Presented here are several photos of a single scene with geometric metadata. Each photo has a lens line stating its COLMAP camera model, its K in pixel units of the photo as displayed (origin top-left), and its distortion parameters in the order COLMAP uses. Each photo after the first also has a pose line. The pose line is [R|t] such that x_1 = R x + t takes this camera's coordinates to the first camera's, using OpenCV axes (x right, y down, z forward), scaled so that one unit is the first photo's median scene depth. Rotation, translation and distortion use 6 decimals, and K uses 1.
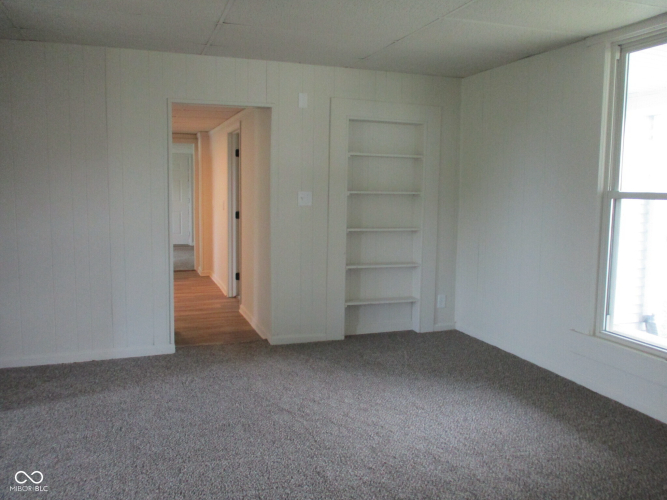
lens RADIAL K [[559.8, 0, 330.9], [0, 559.8, 246.8], [0, 0, 1]] dist [-0.015522, -0.005871]
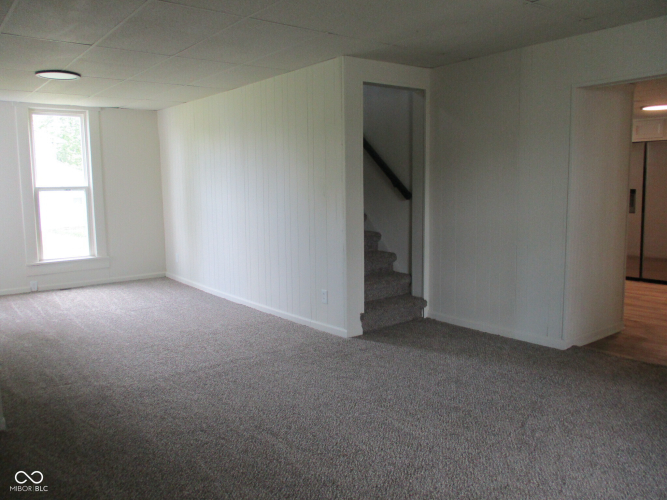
lens RADIAL K [[559.8, 0, 330.9], [0, 559.8, 253.1], [0, 0, 1]] dist [-0.015522, -0.005871]
pose [[0.319109, 0.108516, -0.941485, 0.581432], [-0.080822, 0.992920, 0.087050, -0.033072], [0.944265, 0.048314, 0.325620, 0.359212]]
